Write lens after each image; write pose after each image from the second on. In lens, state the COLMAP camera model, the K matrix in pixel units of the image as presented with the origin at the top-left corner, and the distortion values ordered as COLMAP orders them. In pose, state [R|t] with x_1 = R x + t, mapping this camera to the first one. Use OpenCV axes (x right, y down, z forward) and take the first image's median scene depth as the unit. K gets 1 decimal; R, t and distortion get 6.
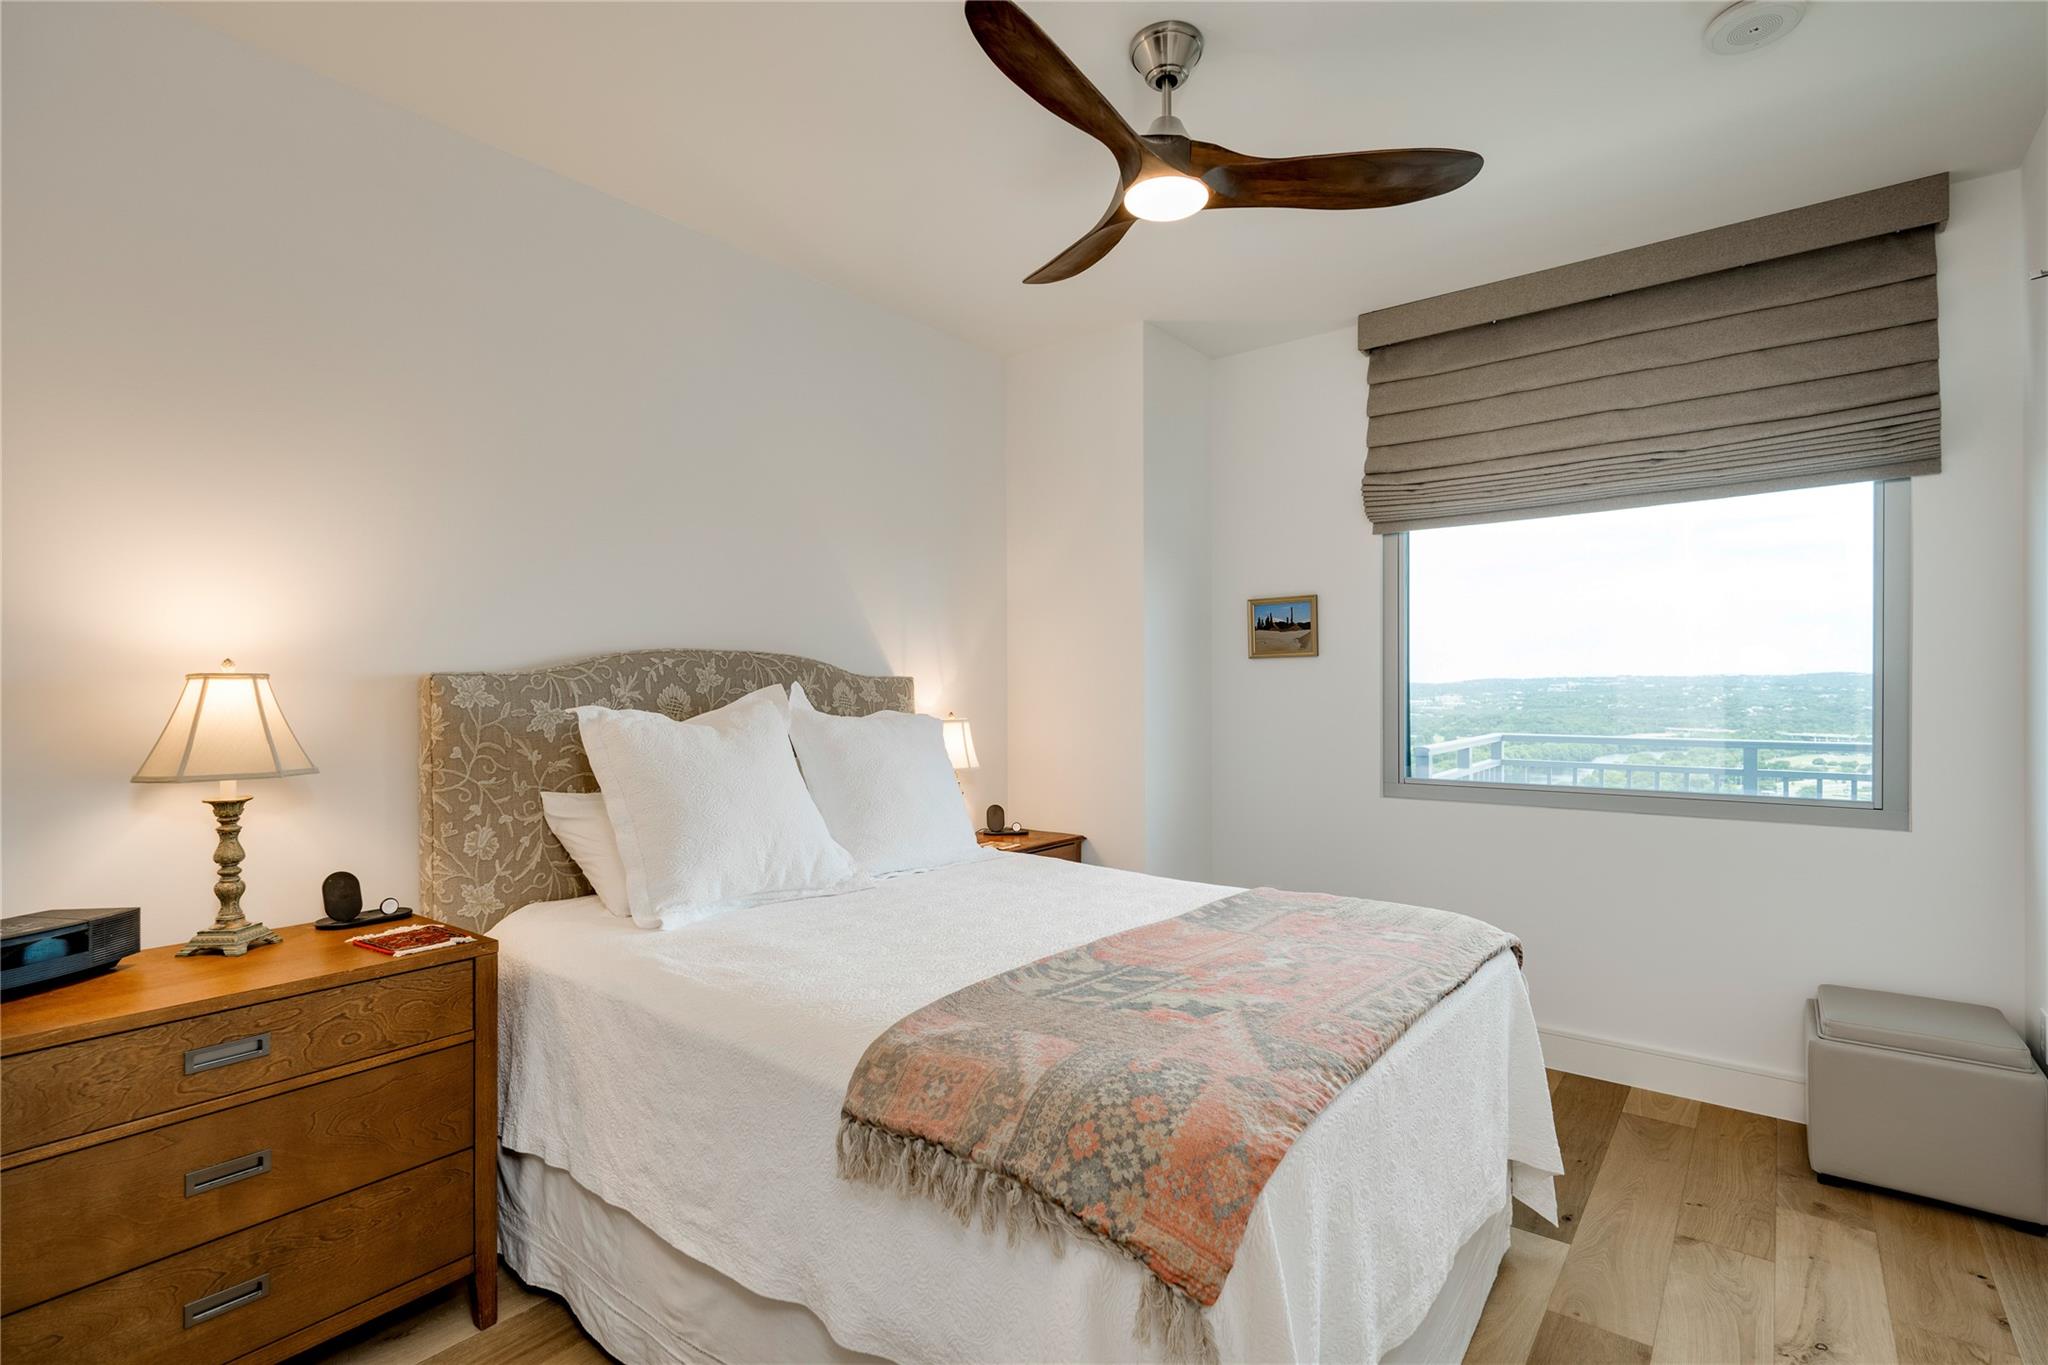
lens RADIAL K [[983.5, 0, 1010.0], [0, 983.5, 680.8], [0, 0, 1]] dist [0.024483, -0.000022]
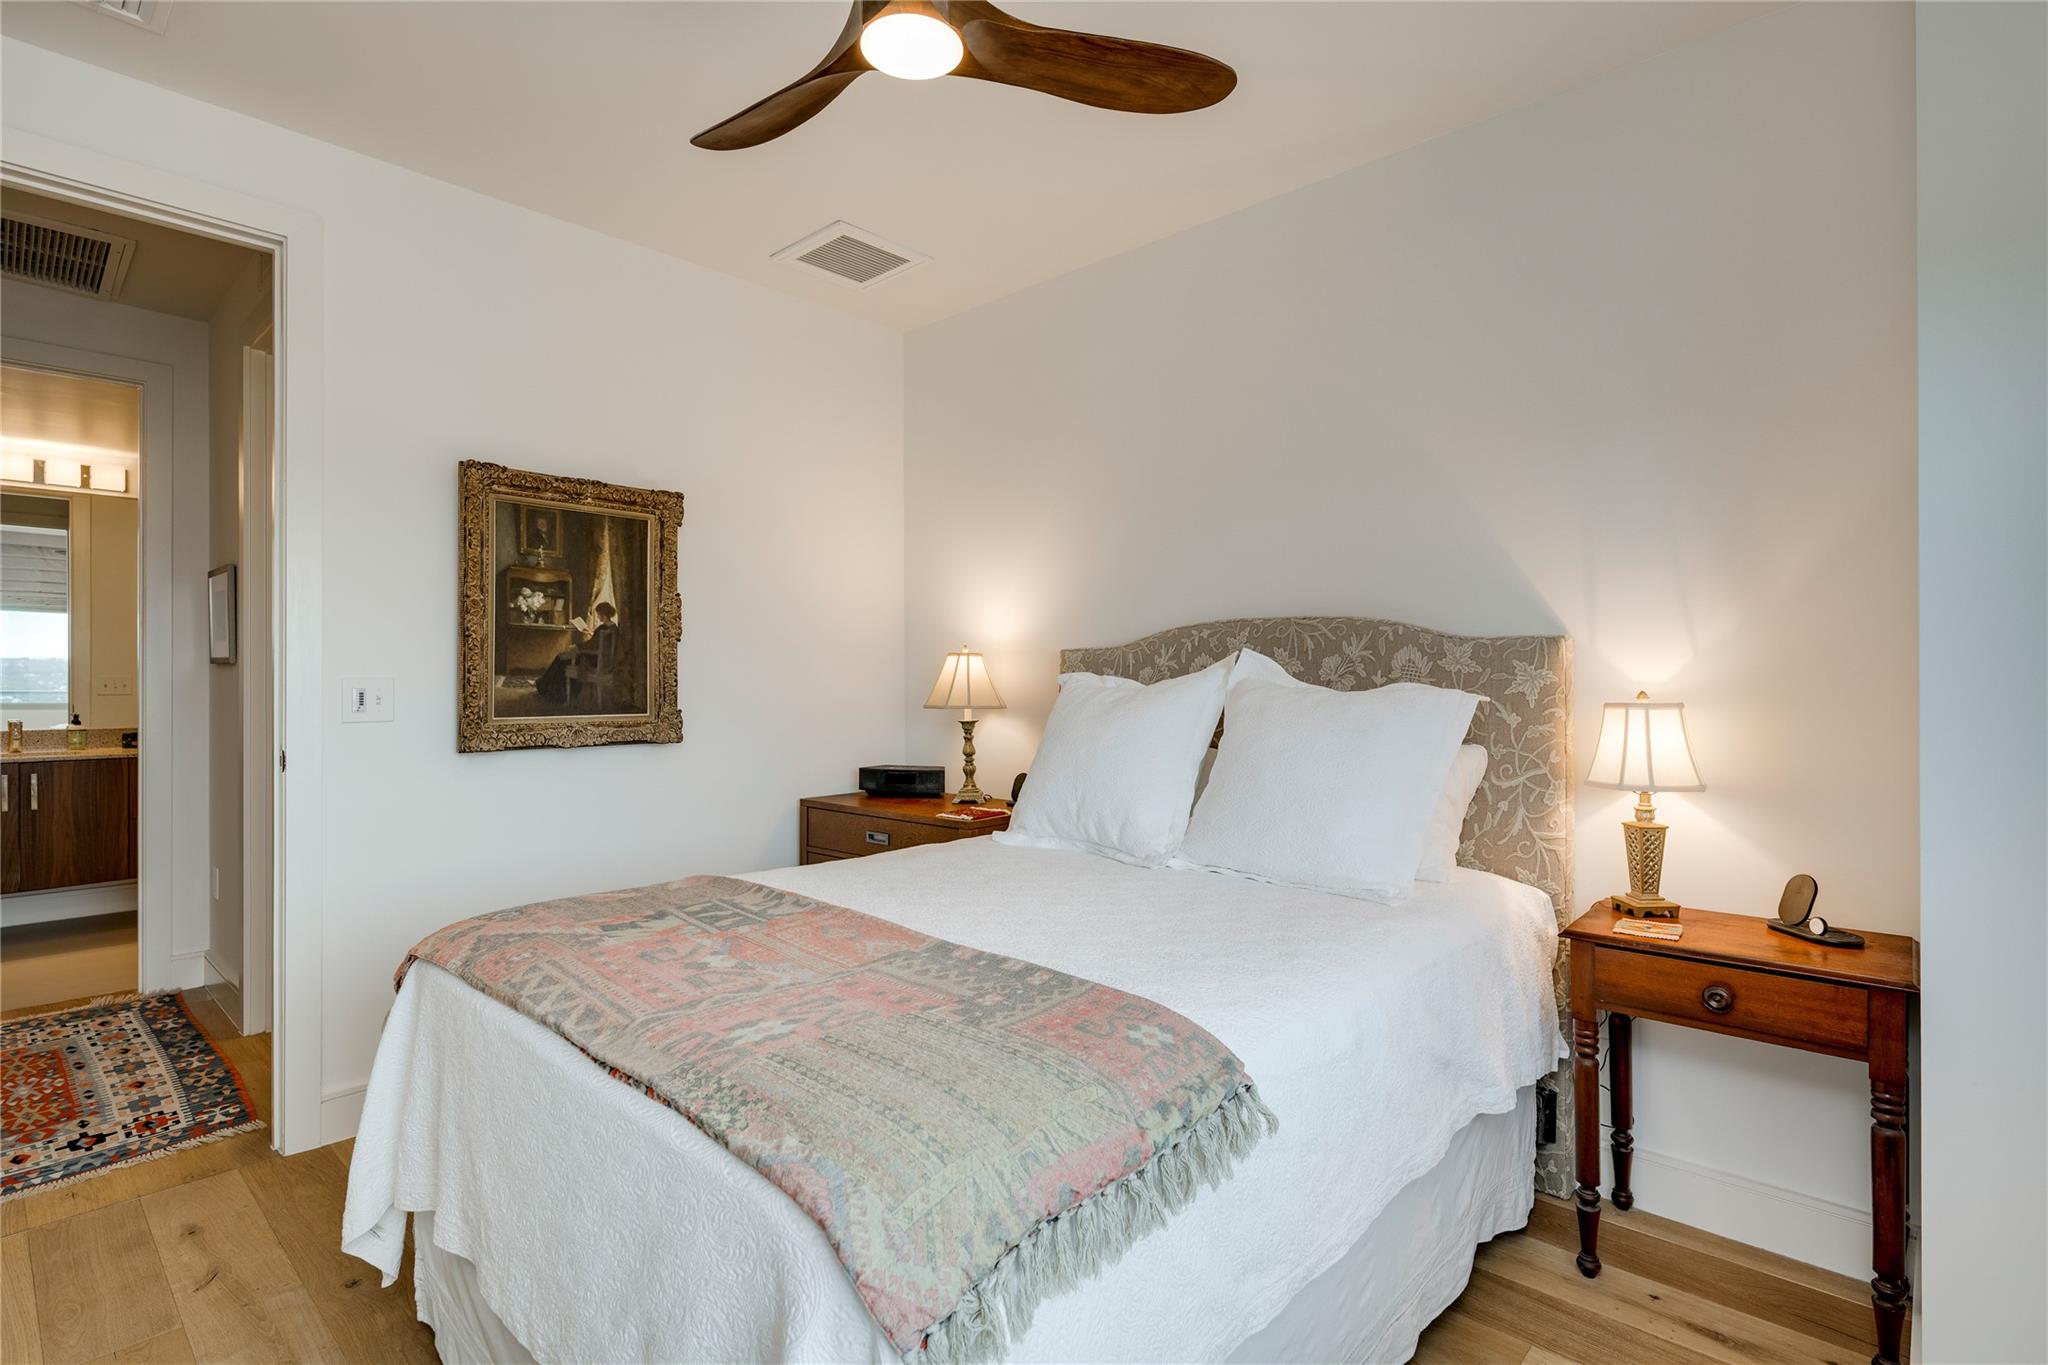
lens RADIAL K [[983.5, 0, 1010.0], [0, 983.5, 680.8], [0, 0, 1]] dist [0.024483, -0.000022]
pose [[-0.093138, 0.005135, -0.995640, 1.023932], [0.006557, 0.999968, 0.004544, 0.036634], [0.995632, -0.006105, -0.093168, 1.241480]]
